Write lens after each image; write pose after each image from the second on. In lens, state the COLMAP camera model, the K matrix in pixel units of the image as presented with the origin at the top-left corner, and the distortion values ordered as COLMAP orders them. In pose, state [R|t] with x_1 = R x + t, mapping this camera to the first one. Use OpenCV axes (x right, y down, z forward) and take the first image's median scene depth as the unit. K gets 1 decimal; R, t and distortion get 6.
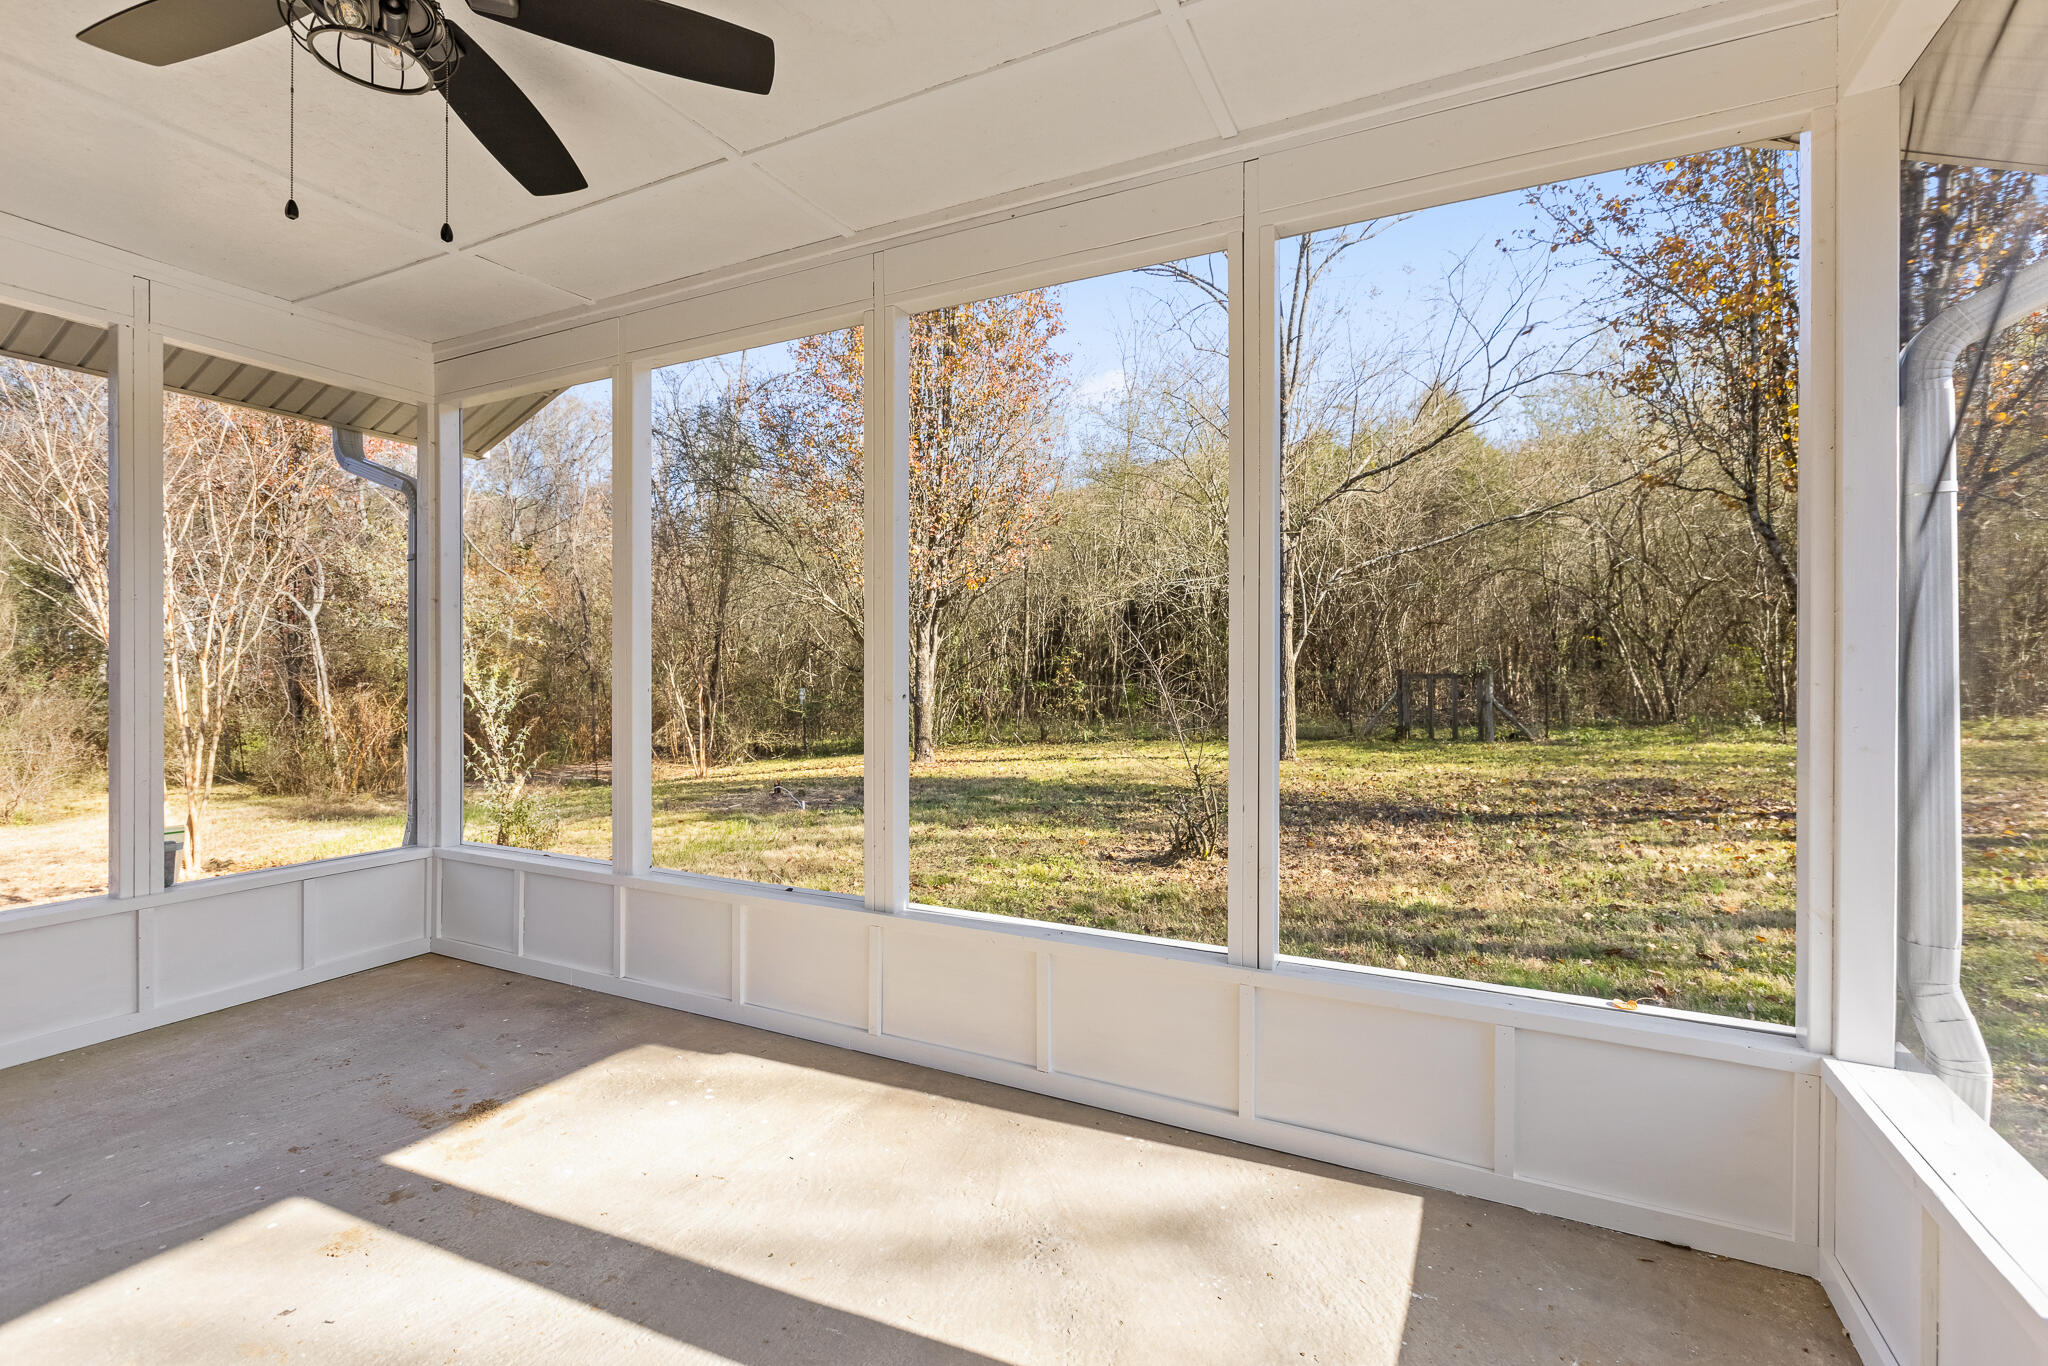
lens RADIAL K [[932.0, 0, 1020.1], [0, 932.0, 675.6], [0, 0, 1]] dist [-0.003792, 0.000475]
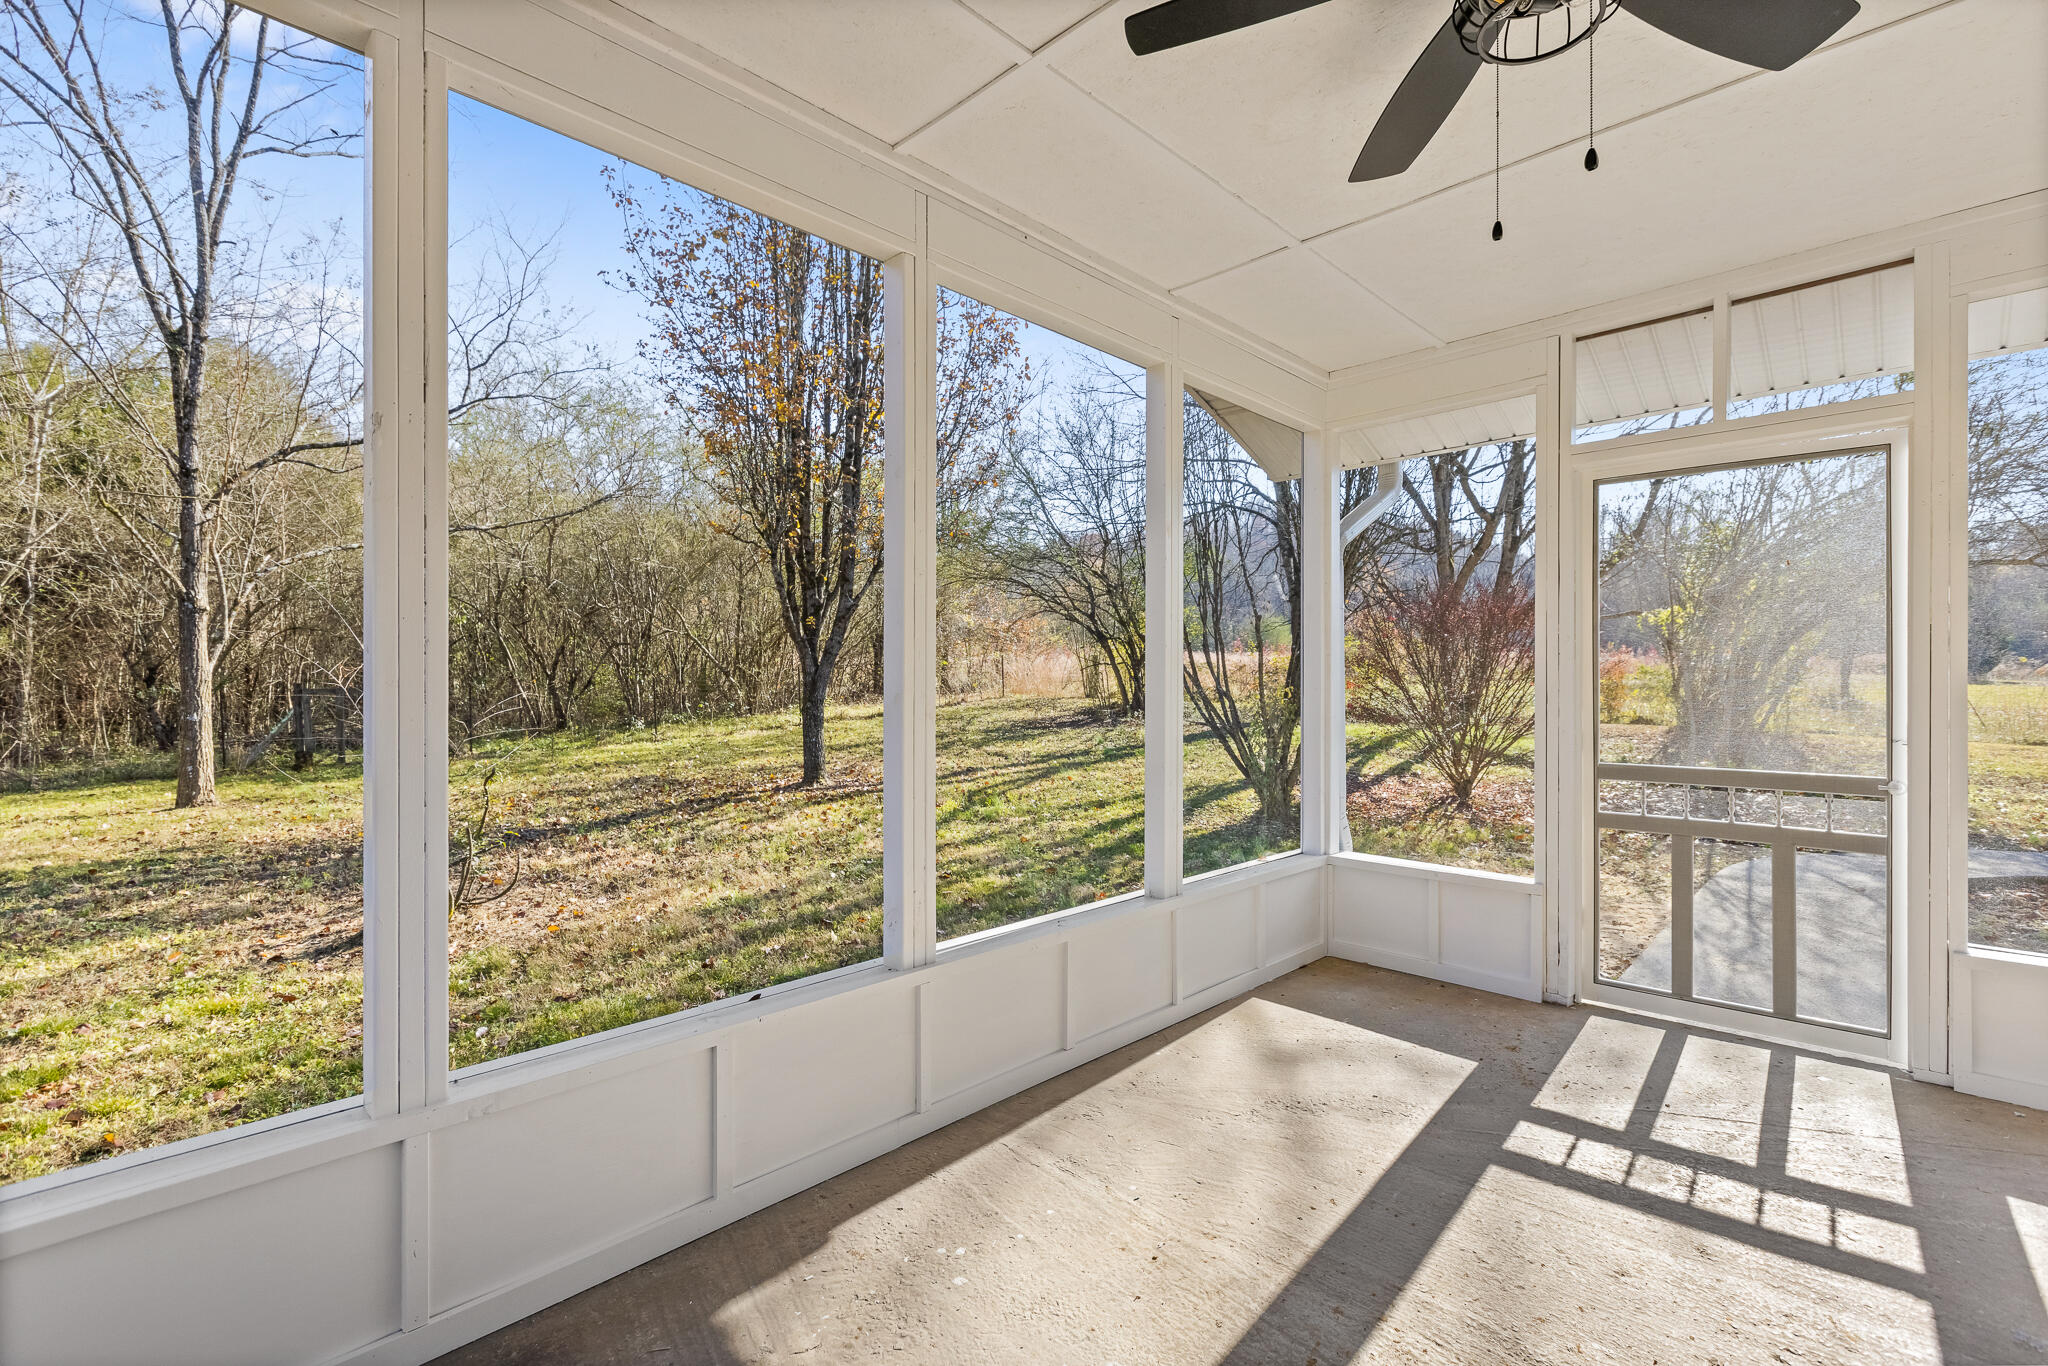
lens RADIAL K [[932.0, 0, 1020.9], [0, 932.0, 684.0], [0, 0, 1]] dist [-0.003792, 0.000475]
pose [[0.289684, -0.001503, 0.957121, -0.979906], [0.007666, 0.999970, -0.000749, -0.002477], [-0.957092, 0.007554, 0.289687, 0.692384]]
